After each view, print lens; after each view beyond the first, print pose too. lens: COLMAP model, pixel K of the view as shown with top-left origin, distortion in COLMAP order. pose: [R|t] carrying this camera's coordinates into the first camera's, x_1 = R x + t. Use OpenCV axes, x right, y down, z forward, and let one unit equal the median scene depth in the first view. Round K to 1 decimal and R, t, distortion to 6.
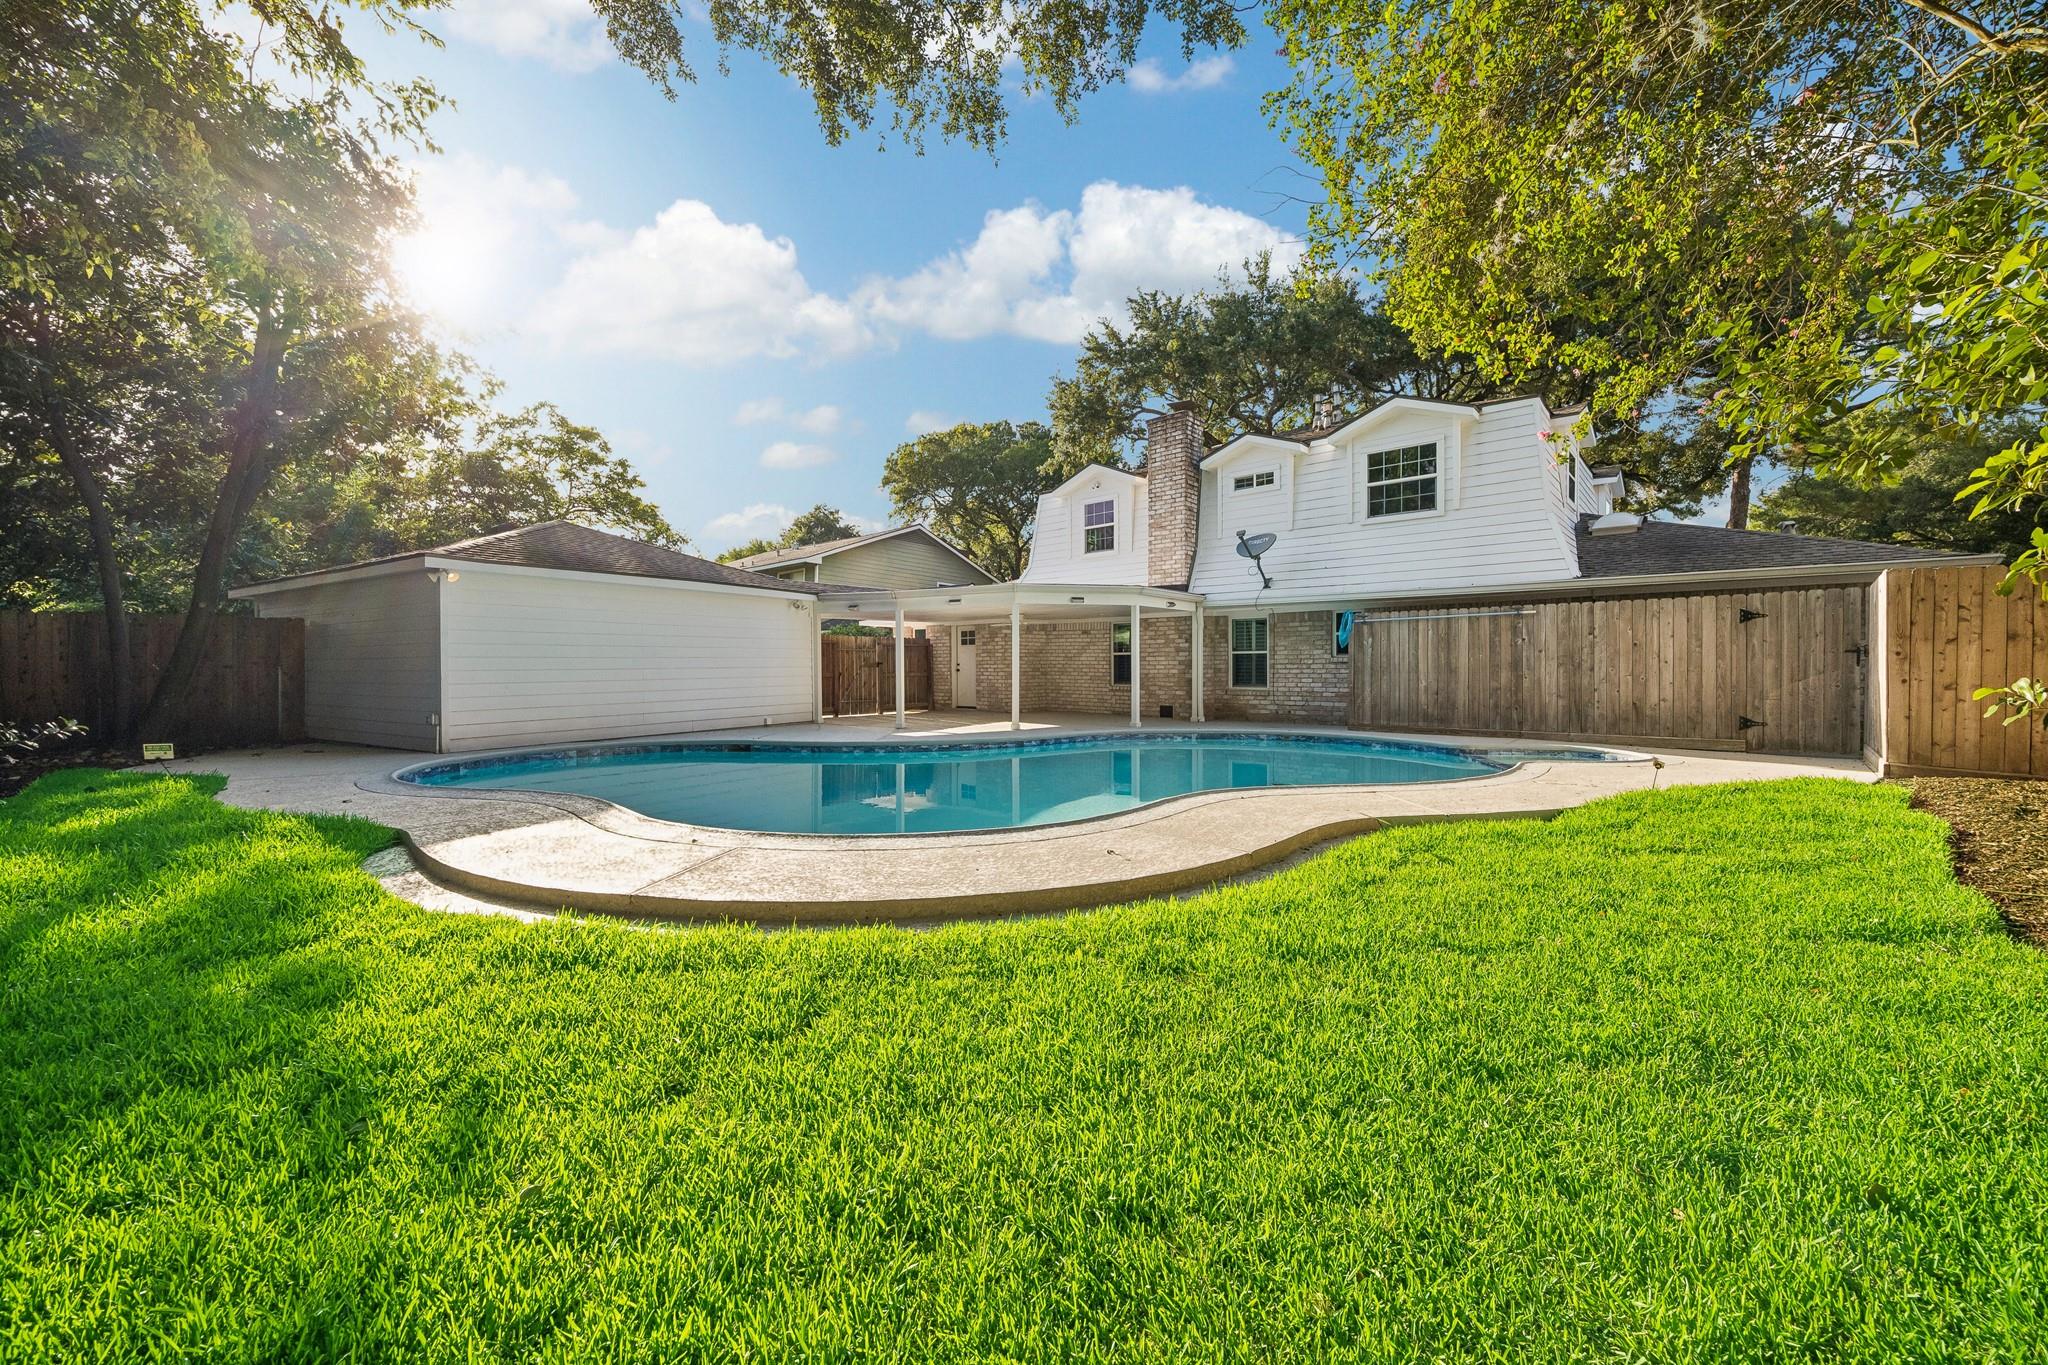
lens RADIAL K [[785.7, 0, 1034.8], [0, 785.7, 671.8], [0, 0, 1]] dist [-0.002024, -0.000051]
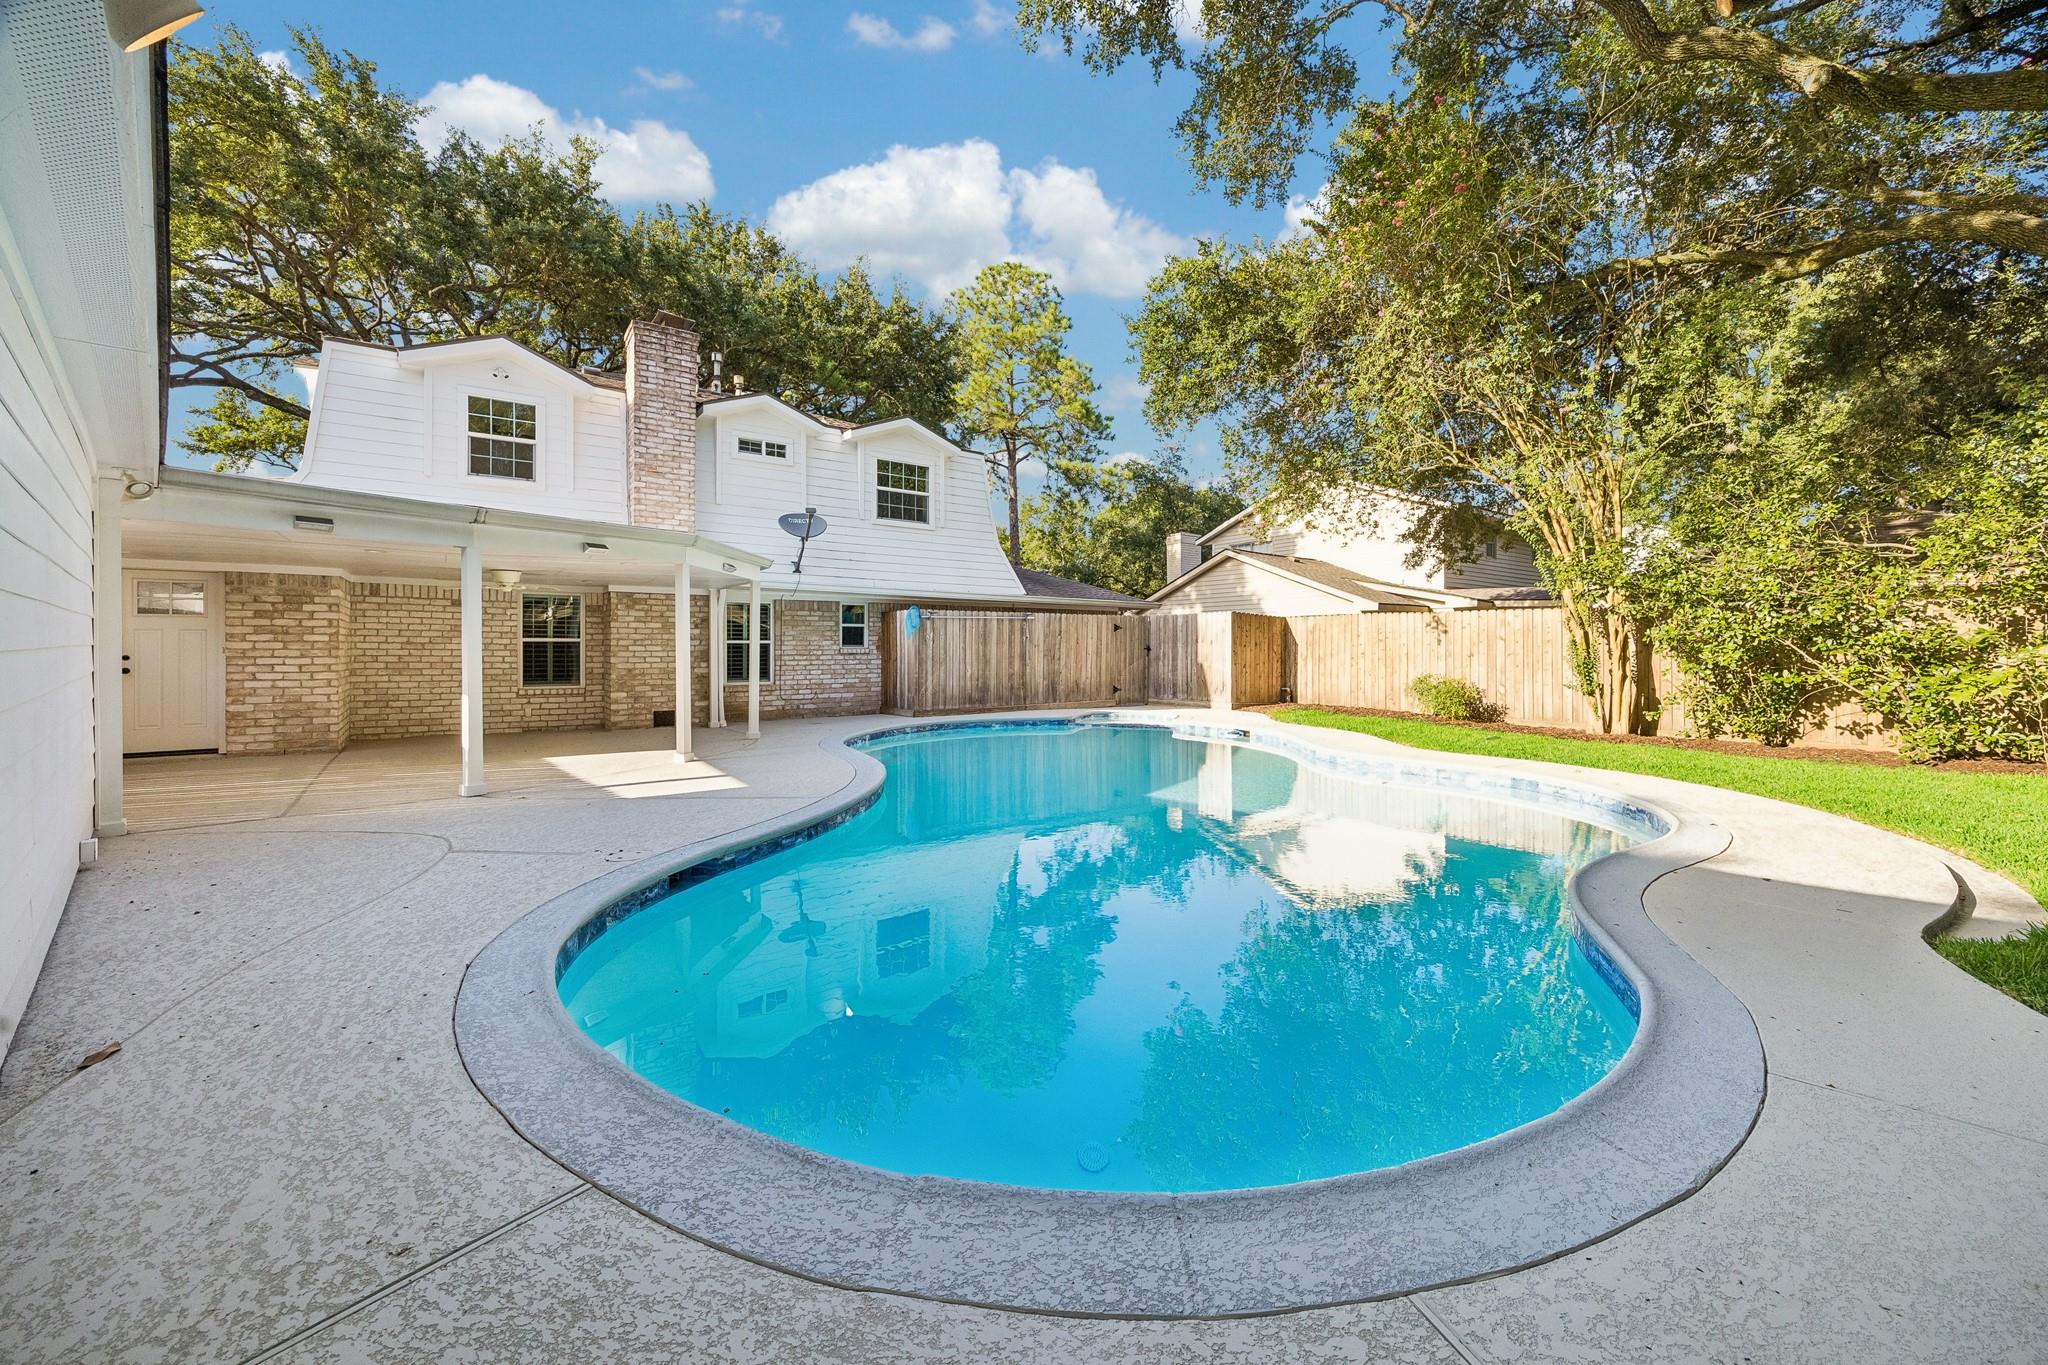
lens RADIAL K [[785.7, 0, 1034.0], [0, 785.7, 668.4], [0, 0, 1]] dist [-0.002024, -0.000051]
pose [[0.203913, -0.022459, 0.978731, -0.591810], [0.007254, 0.999744, 0.021429, -0.013920], [-0.978962, 0.002730, 0.204024, 0.585671]]
